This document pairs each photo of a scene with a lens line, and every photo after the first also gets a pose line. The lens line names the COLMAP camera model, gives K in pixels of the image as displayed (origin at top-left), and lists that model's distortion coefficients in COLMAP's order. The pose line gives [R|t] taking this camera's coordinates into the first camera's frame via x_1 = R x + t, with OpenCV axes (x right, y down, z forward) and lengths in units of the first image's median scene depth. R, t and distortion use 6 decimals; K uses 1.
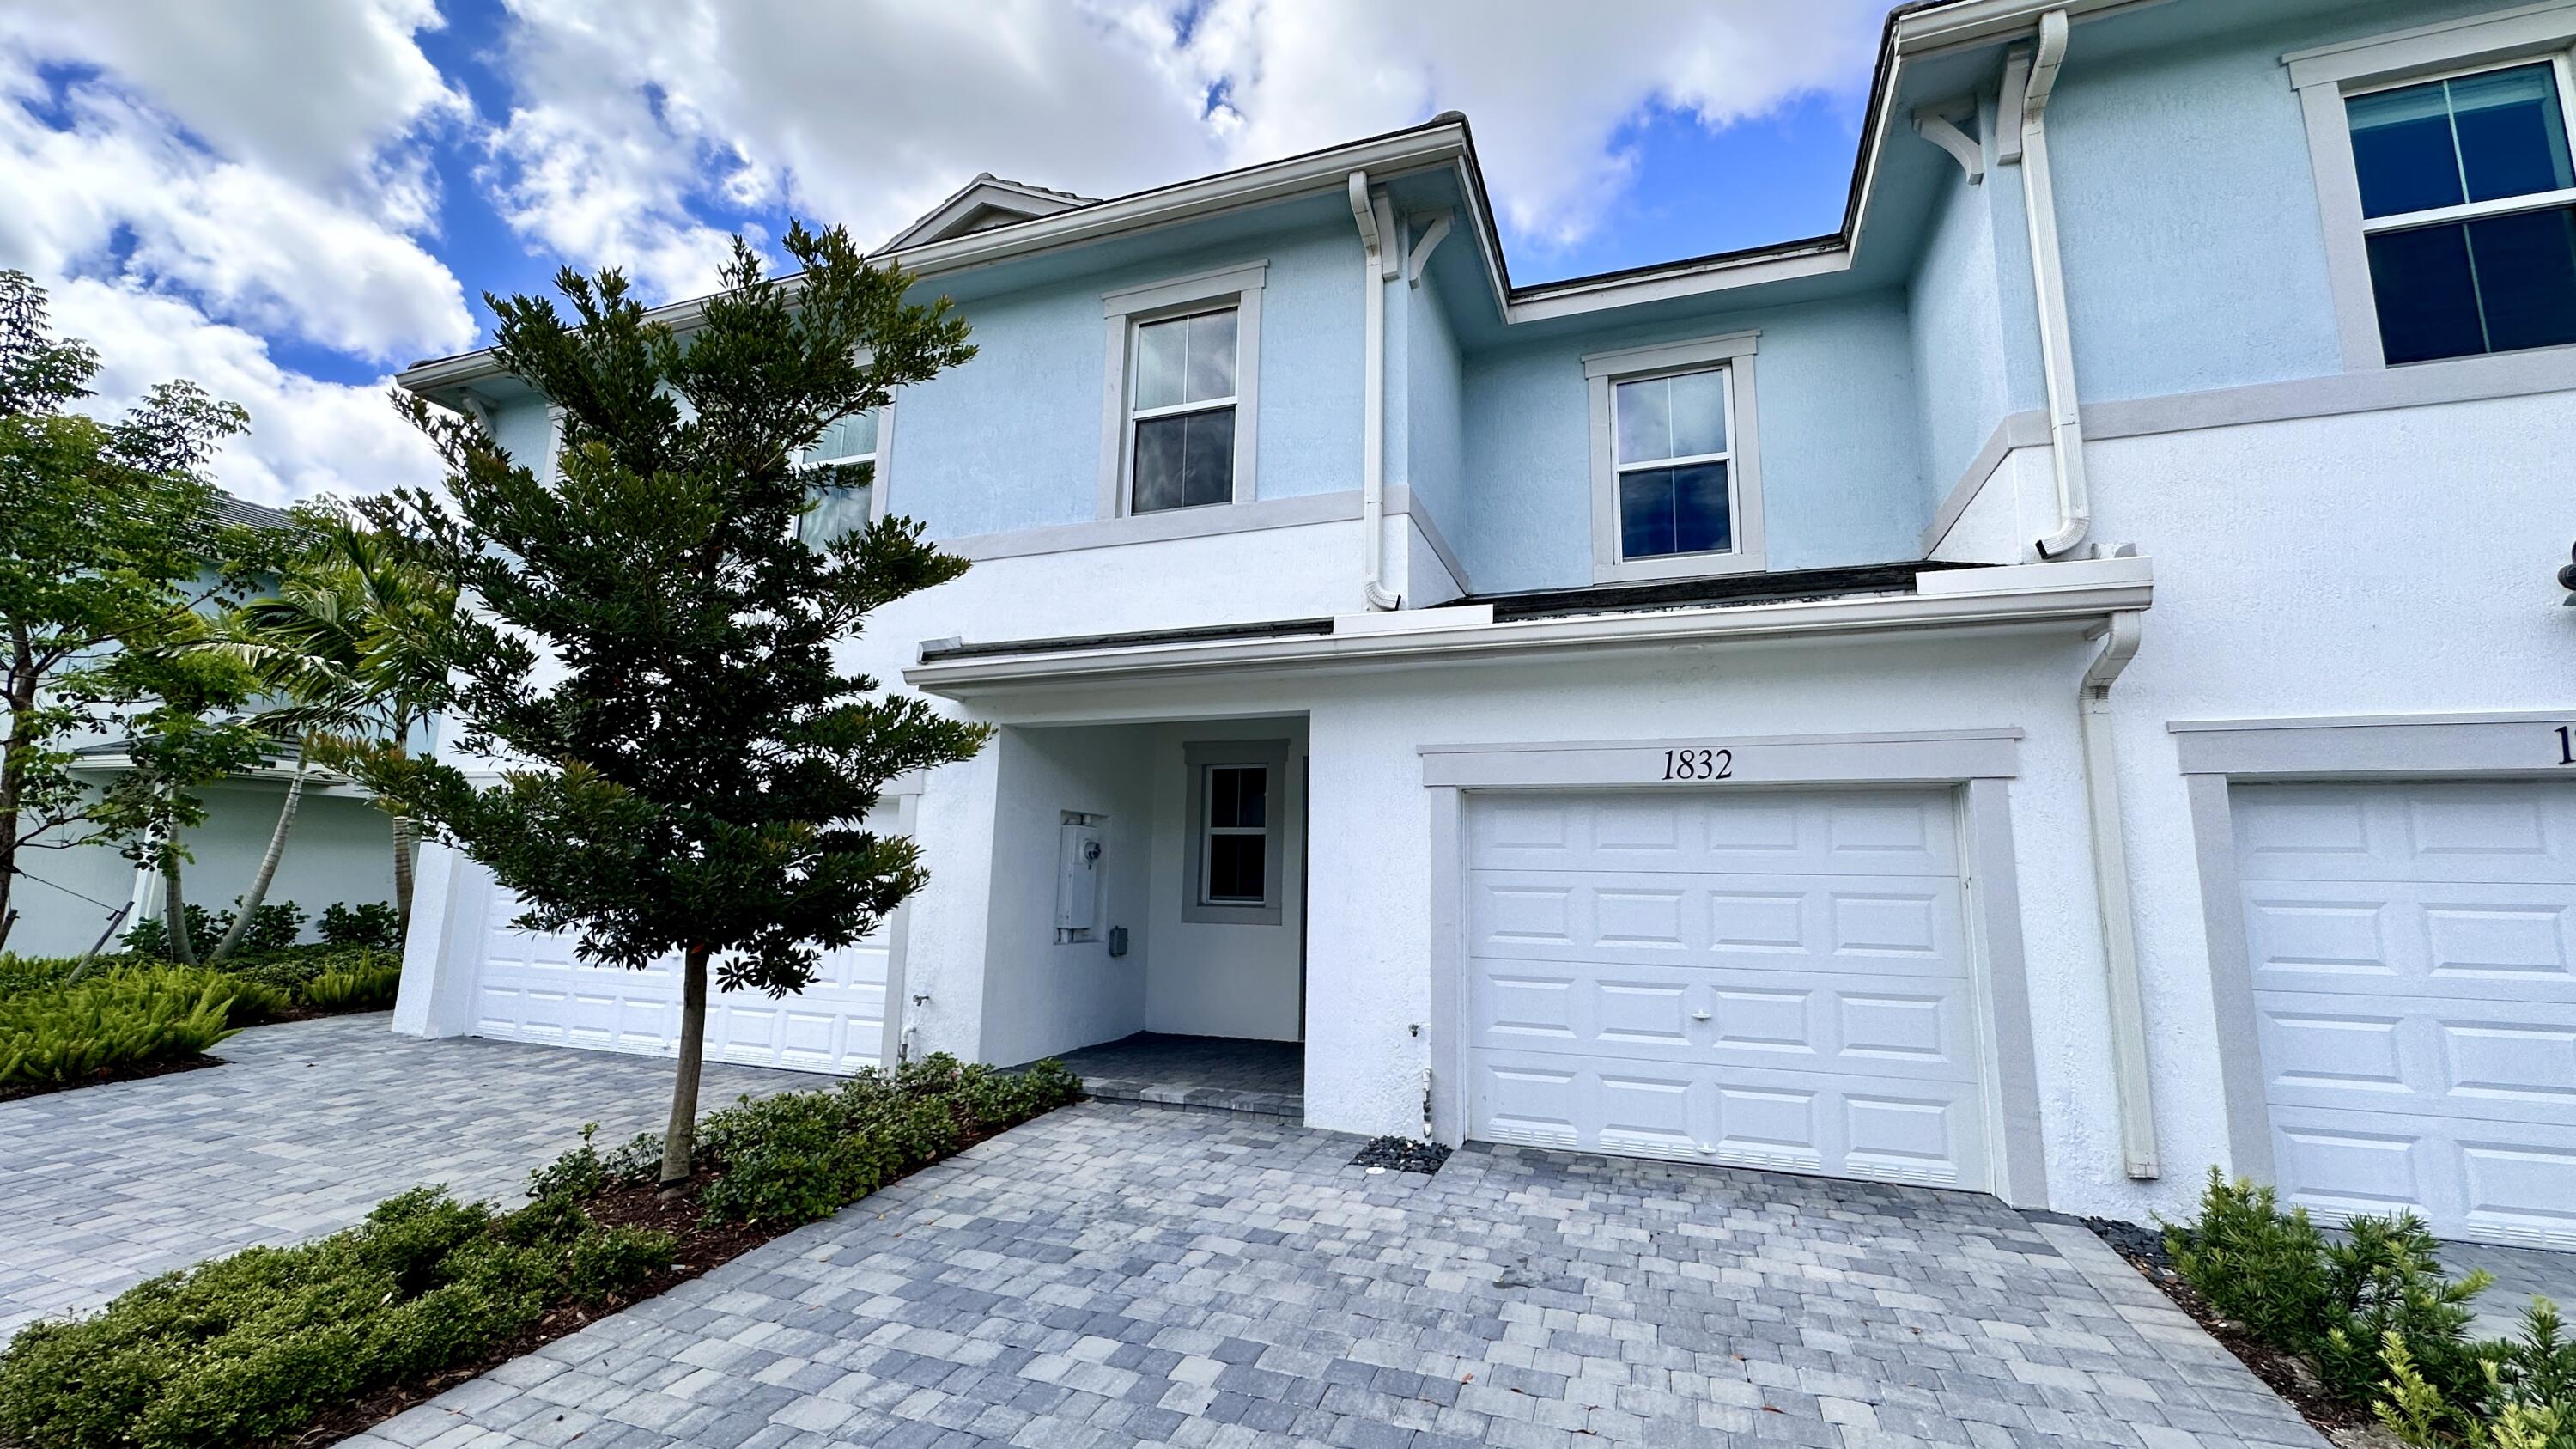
lens RADIAL K [[1022.1, 0, 1288.0], [0, 1022.1, 724.5], [0, 0, 1]] dist [-0.006934, 0.000396]
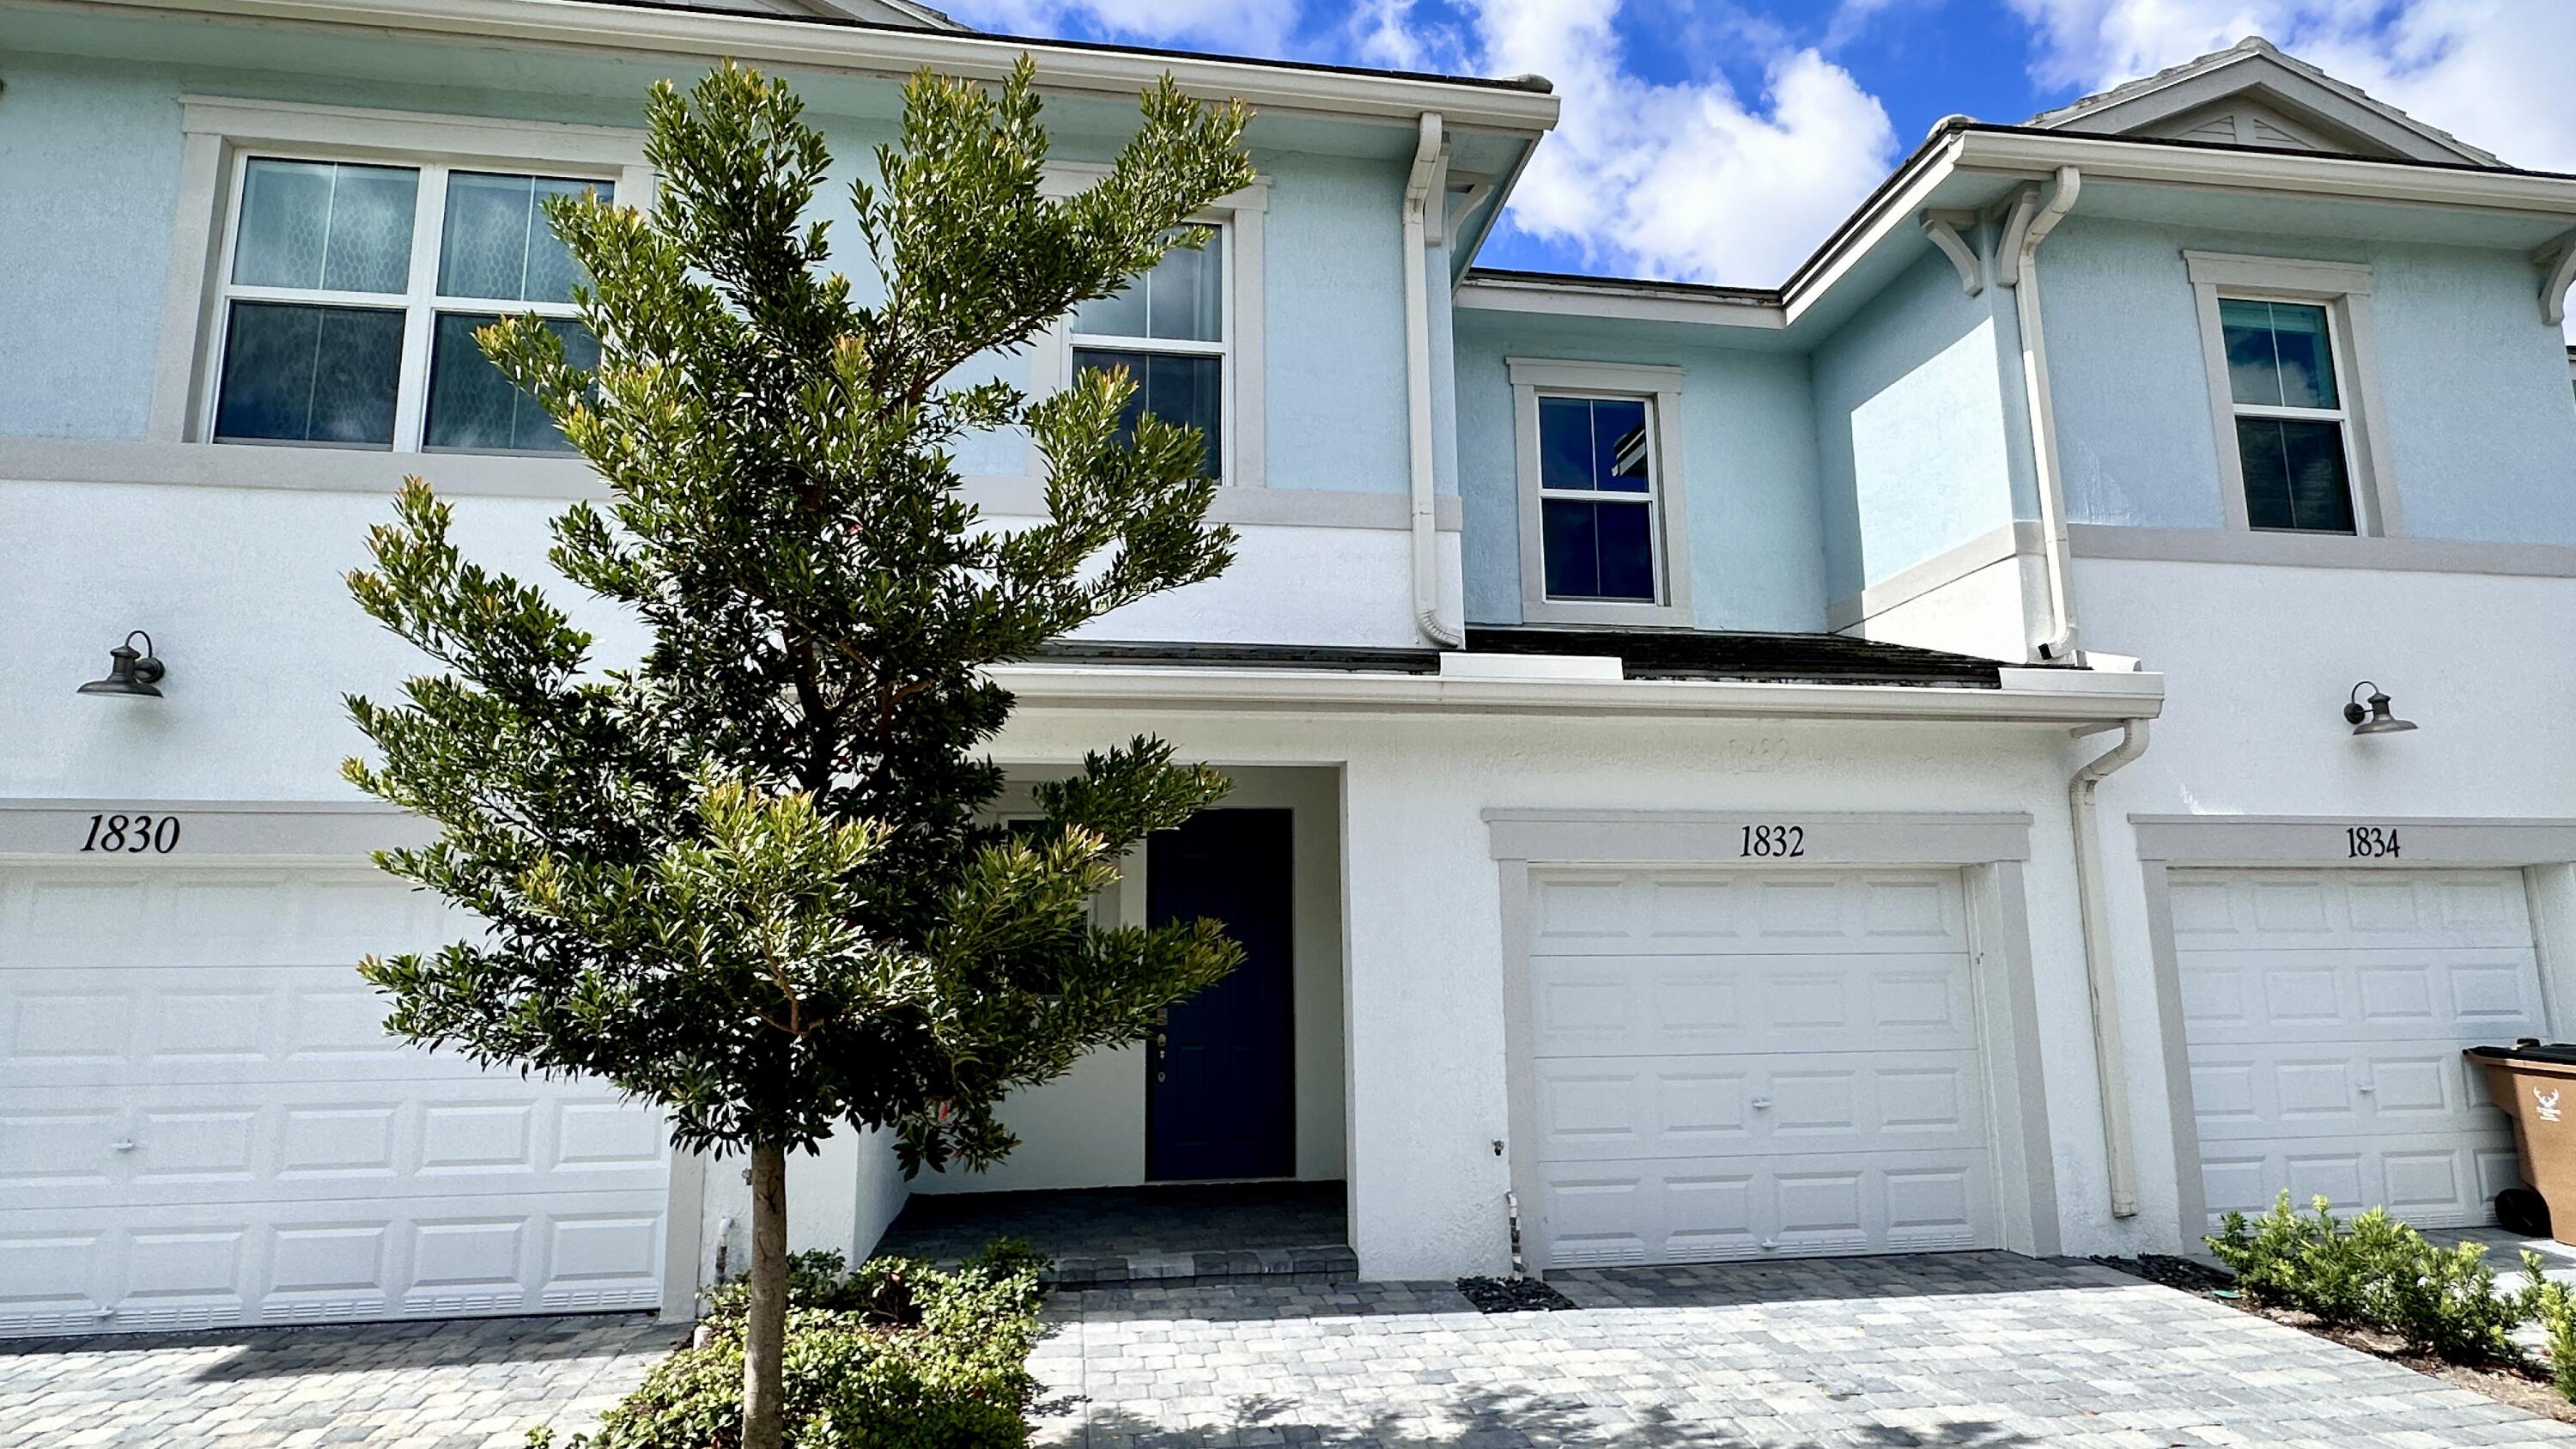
lens RADIAL K [[1394.2, 0, 1289.9], [0, 1394.2, 729.3], [0, 0, 1]] dist [-0.004318, -0.000361]
pose [[0.874254, 0.054706, 0.482376, -0.623611], [-0.049480, 0.998497, -0.023562, -0.012080], [-0.482940, -0.003269, 0.875647, 0.073108]]
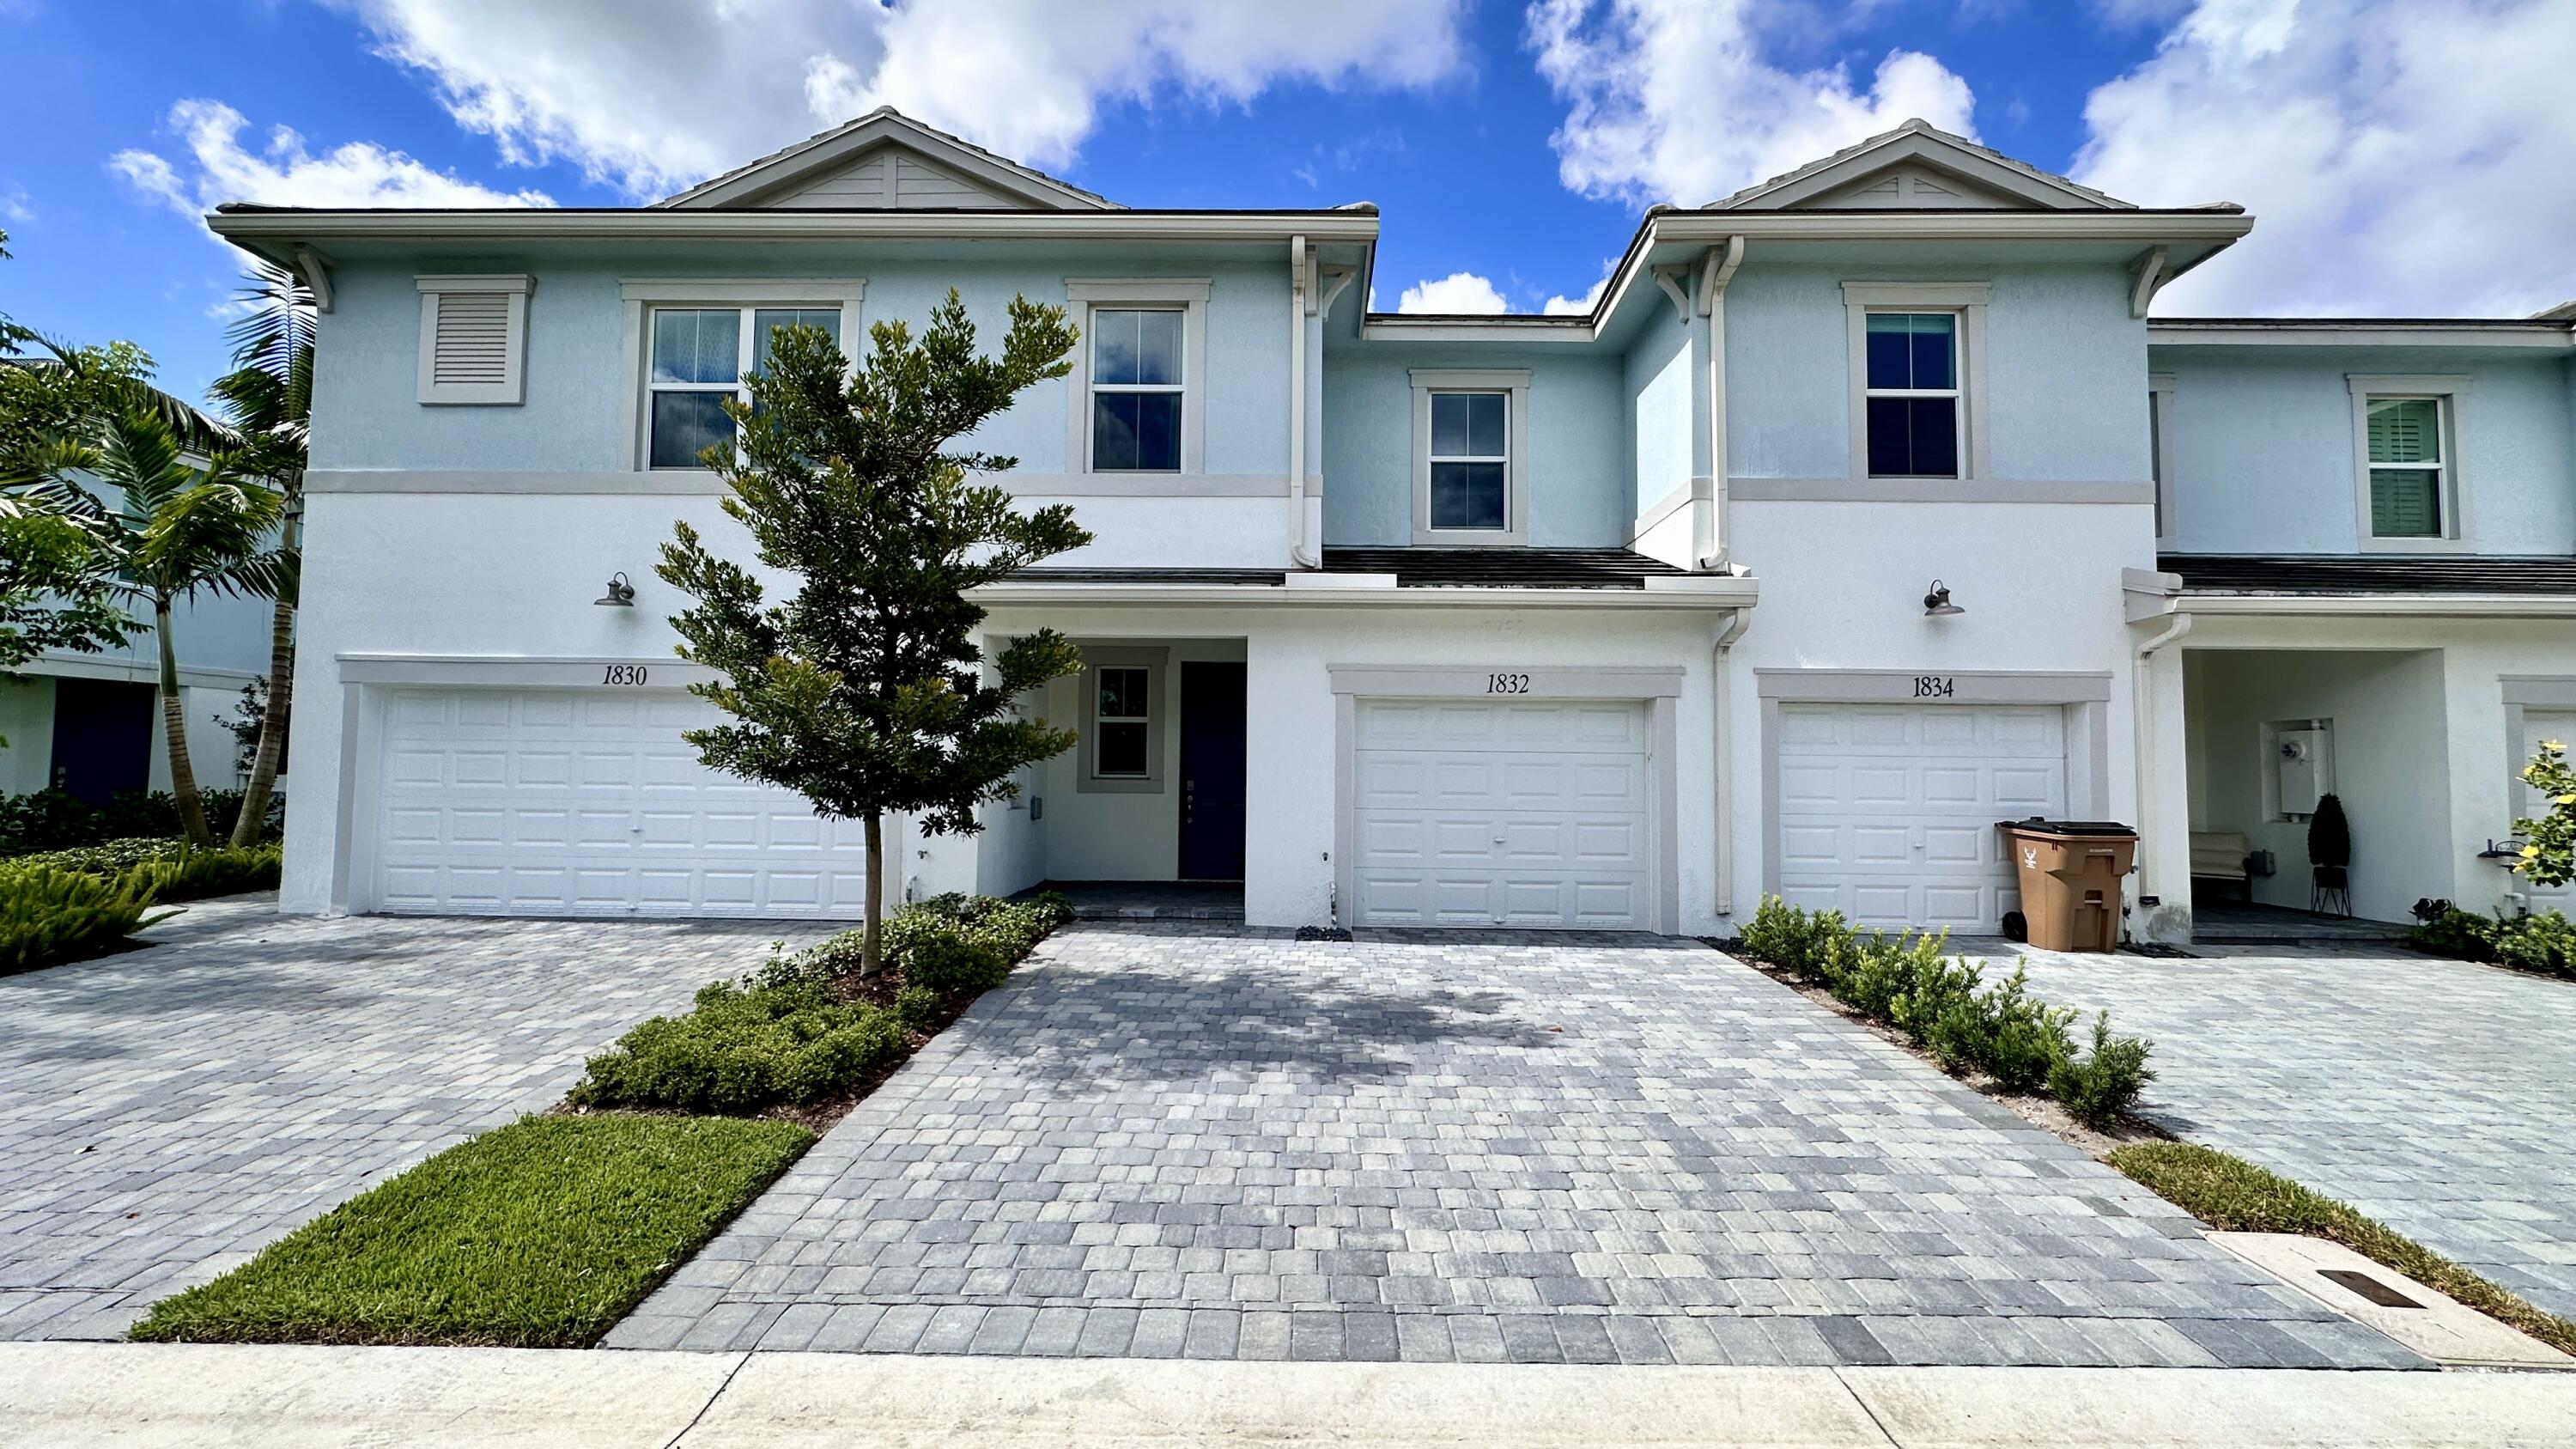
lens RADIAL K [[1022.1, 0, 1288.0], [0, 1022.1, 724.5], [0, 0, 1]] dist [-0.006934, 0.000396]
pose [[0.944327, 0.007266, 0.328928, -0.433680], [-0.044339, 0.993446, 0.105348, -0.048278], [-0.326007, -0.114067, 0.938461, -0.372704]]
